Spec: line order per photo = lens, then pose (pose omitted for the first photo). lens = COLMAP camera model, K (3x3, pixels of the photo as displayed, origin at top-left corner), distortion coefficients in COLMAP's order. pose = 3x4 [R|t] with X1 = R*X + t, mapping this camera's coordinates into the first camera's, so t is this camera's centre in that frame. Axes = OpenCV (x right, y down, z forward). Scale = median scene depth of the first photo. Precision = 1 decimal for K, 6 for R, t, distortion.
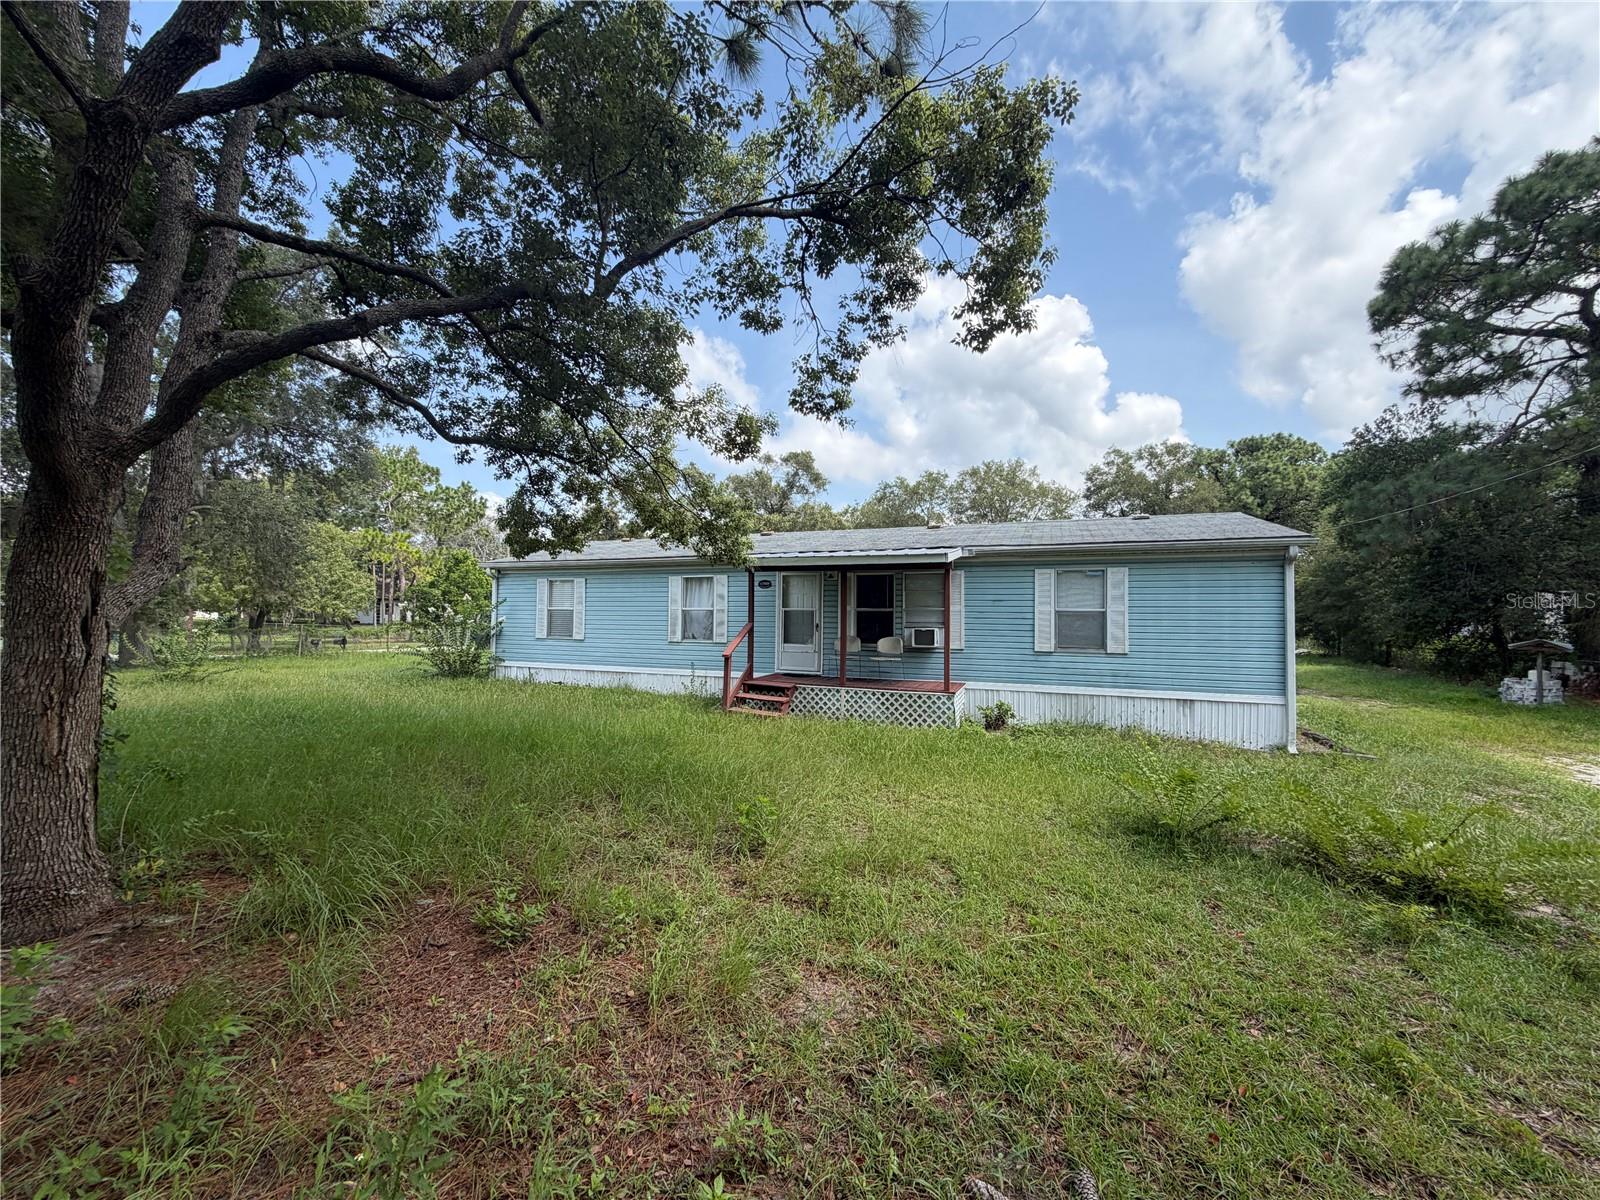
lens RADIAL K [[629.2, 0, 792.7], [0, 629.2, 596.6], [0, 0, 1]] dist [0.002475, 0.000607]
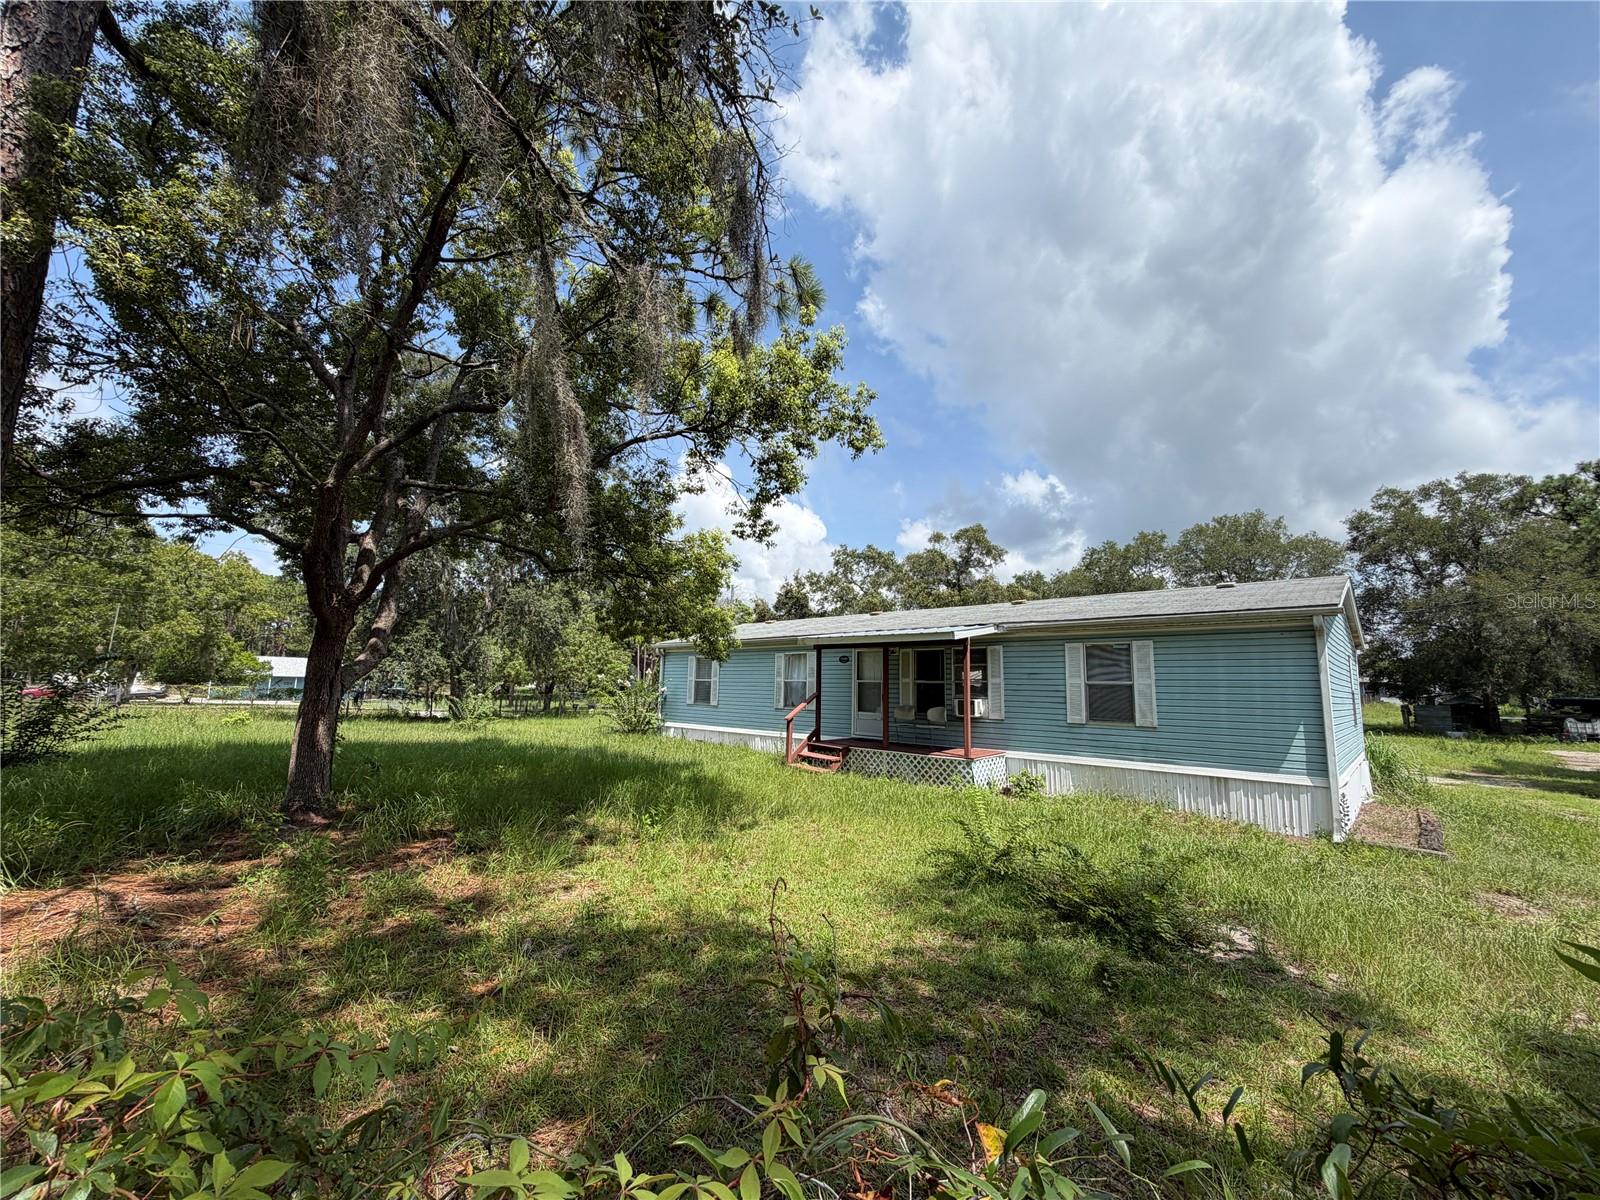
lens RADIAL K [[629.2, 0, 796.2], [0, 629.2, 595.9], [0, 0, 1]] dist [0.002475, 0.000607]
pose [[0.933290, -0.044177, -0.356397, 0.324926], [0.002077, 0.993052, -0.117655, 0.000059], [0.359119, 0.109066, 0.926897, -0.133209]]
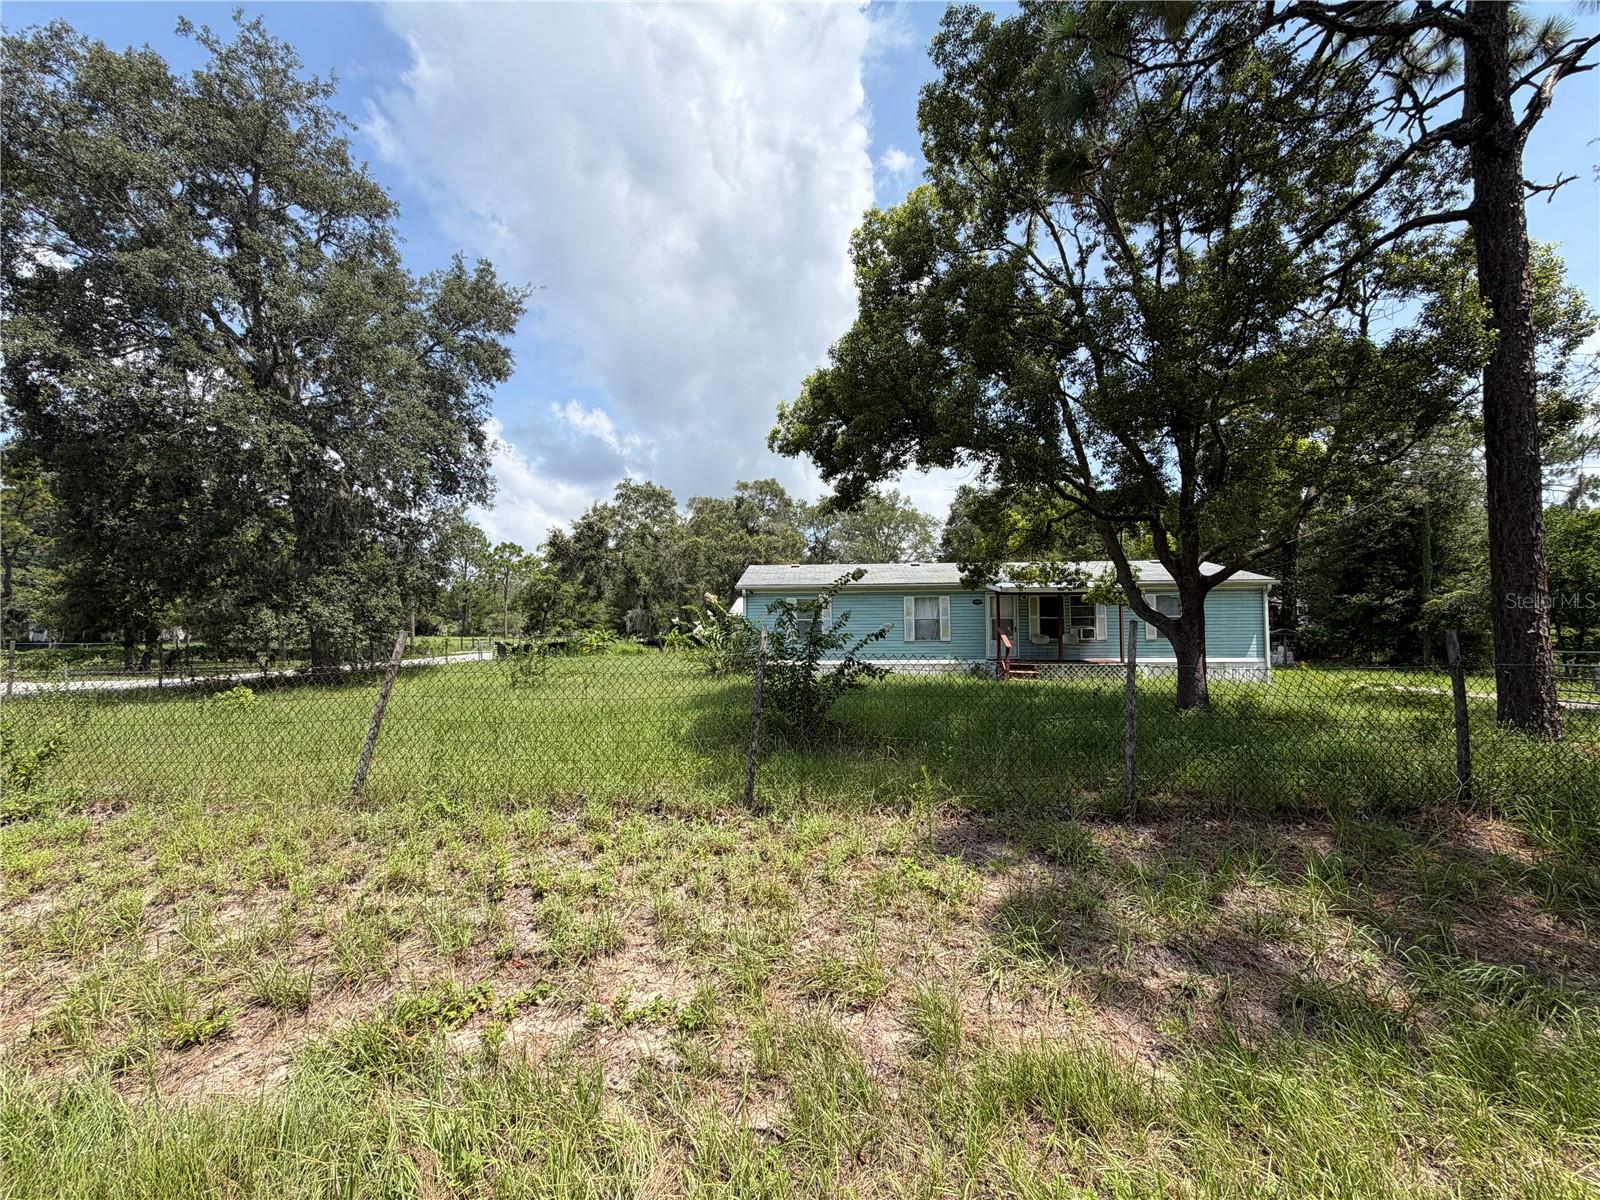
lens RADIAL K [[629.2, 0, 788.6], [0, 629.2, 600.2], [0, 0, 1]] dist [0.002475, 0.000607]
pose [[0.944502, -0.005514, 0.328459, -1.100293], [0.006071, 0.999981, -0.000672, -0.029359], [-0.328449, 0.002629, 0.944518, -0.340959]]
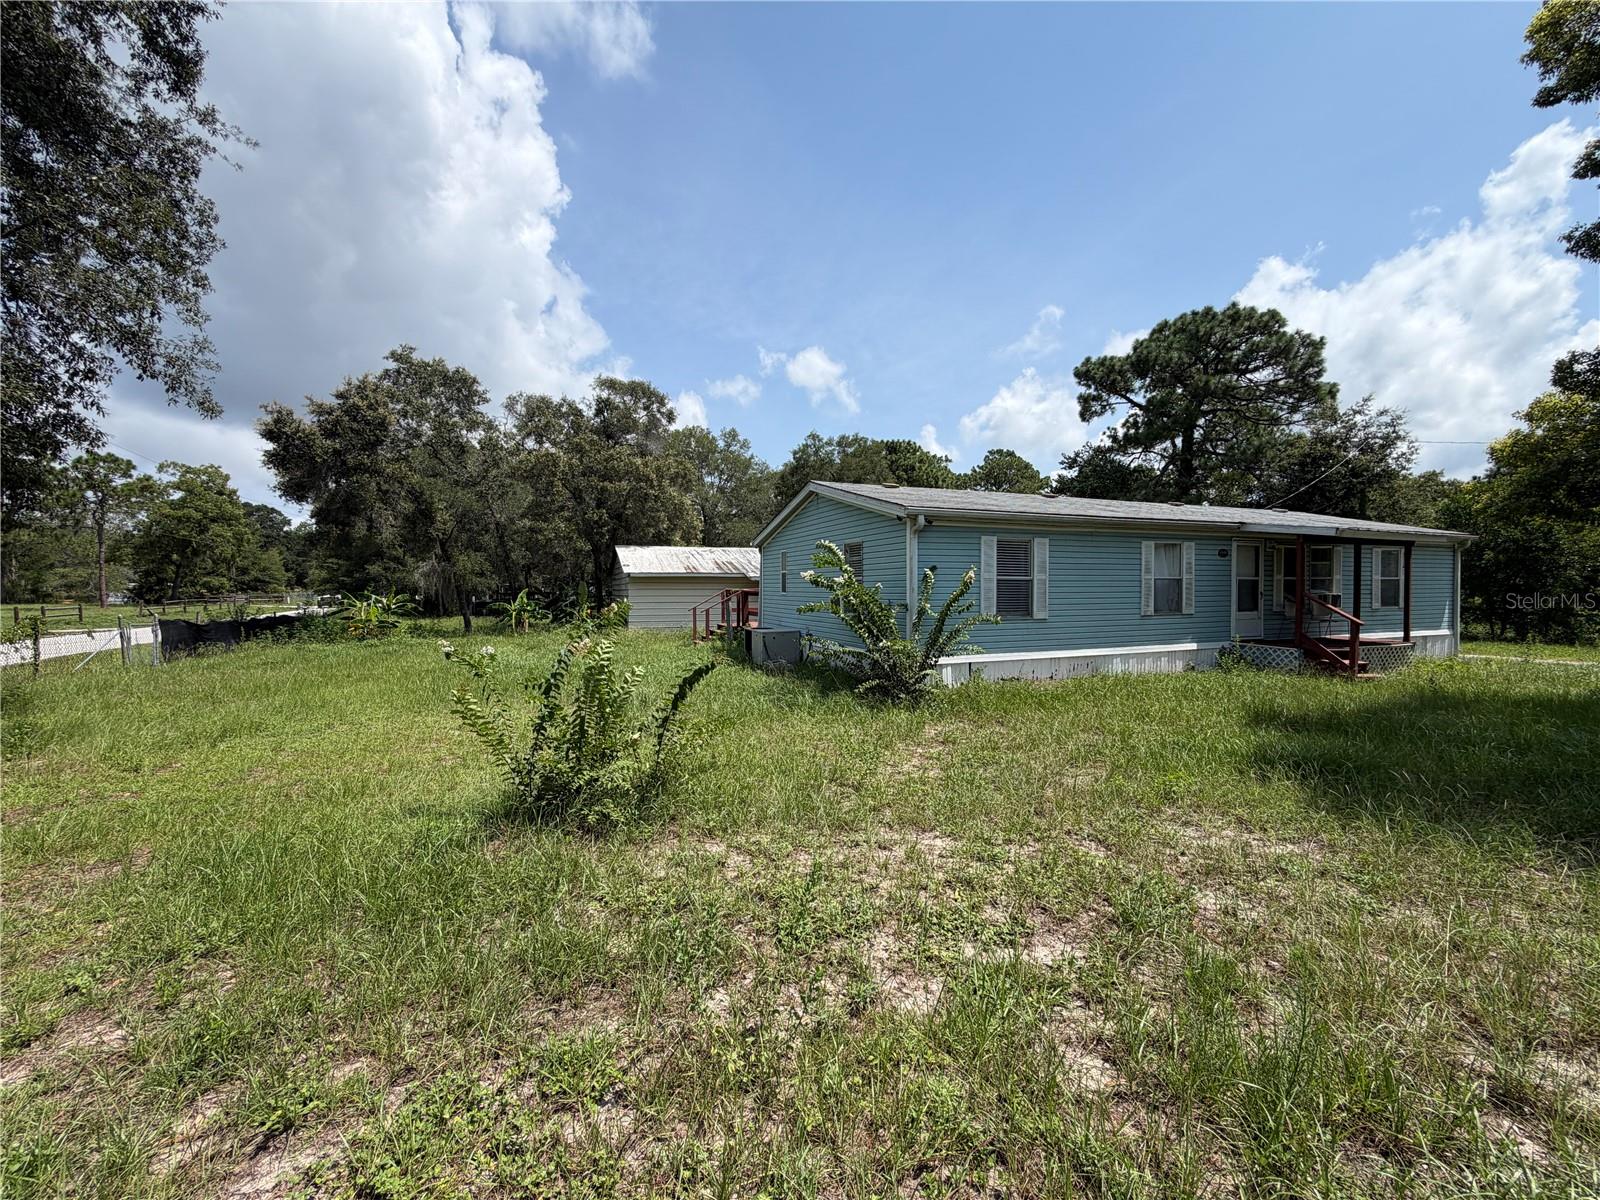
lens RADIAL K [[629.2, 0, 800.0], [0, 629.2, 584.9], [0, 0, 1]] dist [0.002475, 0.000607]
pose [[0.716031, -0.012474, 0.697958, -1.366435], [-0.014616, 0.999353, 0.032855, 0.007800], [-0.697916, -0.033727, 0.715385, 0.834777]]
